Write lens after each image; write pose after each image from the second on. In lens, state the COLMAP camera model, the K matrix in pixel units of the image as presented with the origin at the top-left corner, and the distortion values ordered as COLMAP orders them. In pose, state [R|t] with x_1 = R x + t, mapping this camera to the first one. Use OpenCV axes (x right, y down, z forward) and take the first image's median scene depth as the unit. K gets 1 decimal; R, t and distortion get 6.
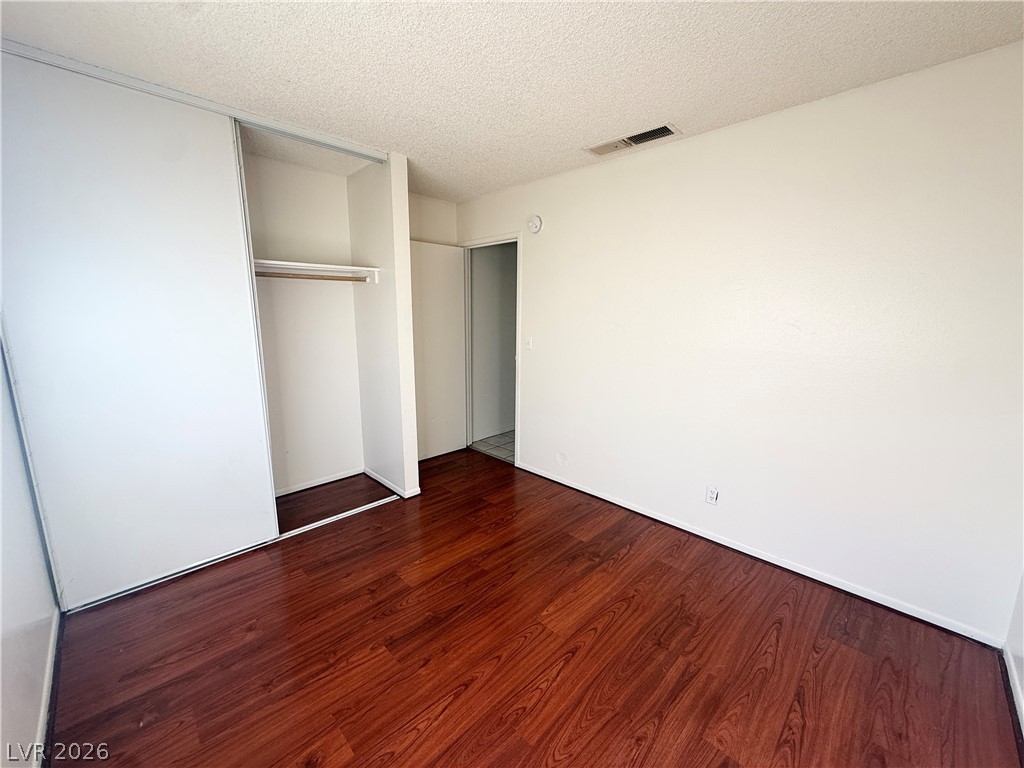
lens RADIAL K [[405.8, 0, 510.1], [0, 405.8, 385.3], [0, 0, 1]] dist [-0.000830, -0.000658]
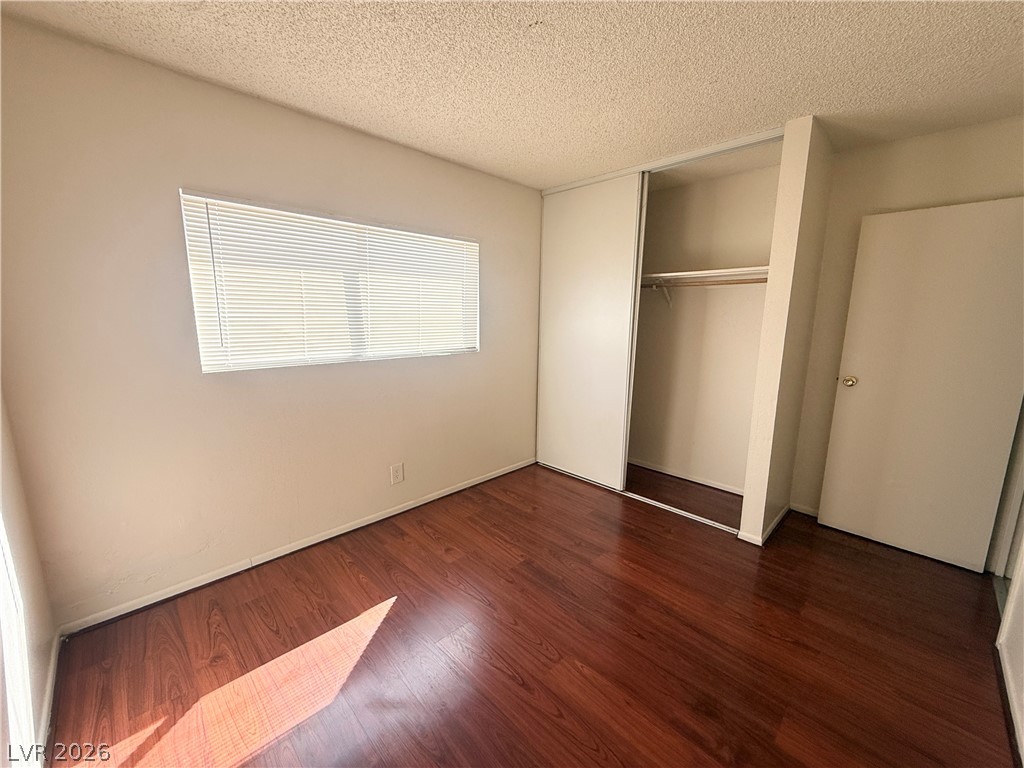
lens RADIAL K [[405.8, 0, 509.0], [0, 405.8, 383.1], [0, 0, 1]] dist [-0.000830, -0.000658]
pose [[-0.003292, 0.165708, -0.986169, 0.788202], [-0.192730, 0.967580, 0.163228, -0.116856], [0.981246, 0.190602, 0.028752, 0.680862]]
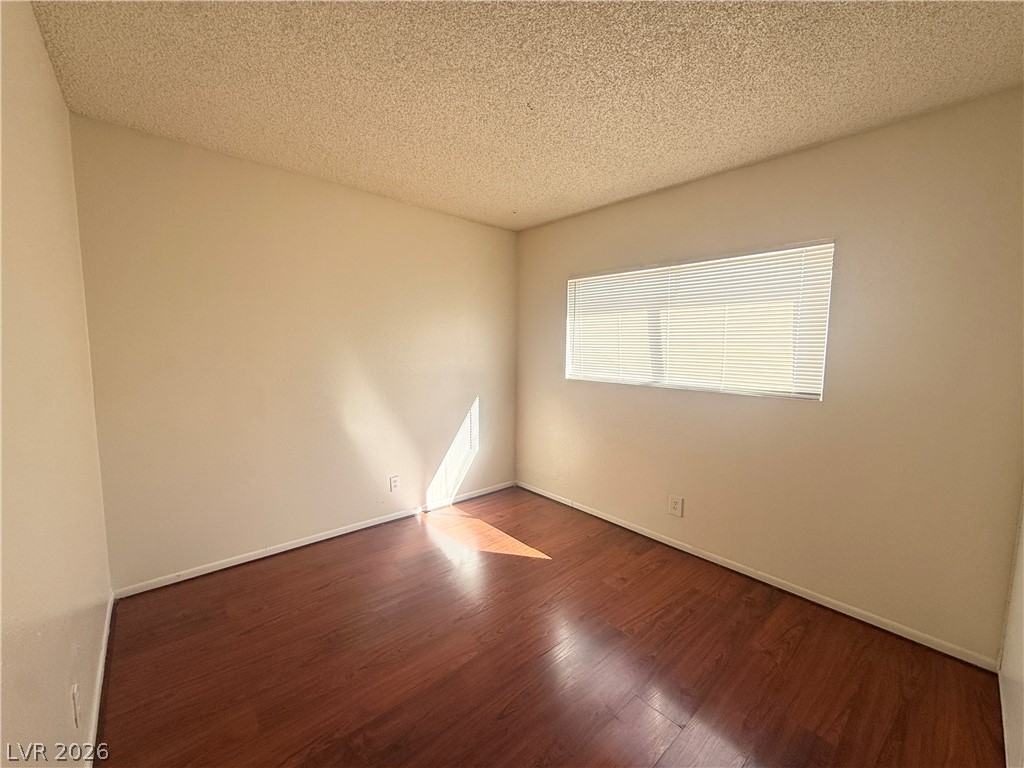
lens RADIAL K [[405.8, 0, 512.2], [0, 405.8, 385.2], [0, 0, 1]] dist [-0.000830, -0.000658]
pose [[-0.998462, -0.024414, 0.049768, -0.034723], [-0.009802, 0.961406, 0.274960, -0.277618], [-0.054560, 0.274049, -0.960167, 1.634151]]
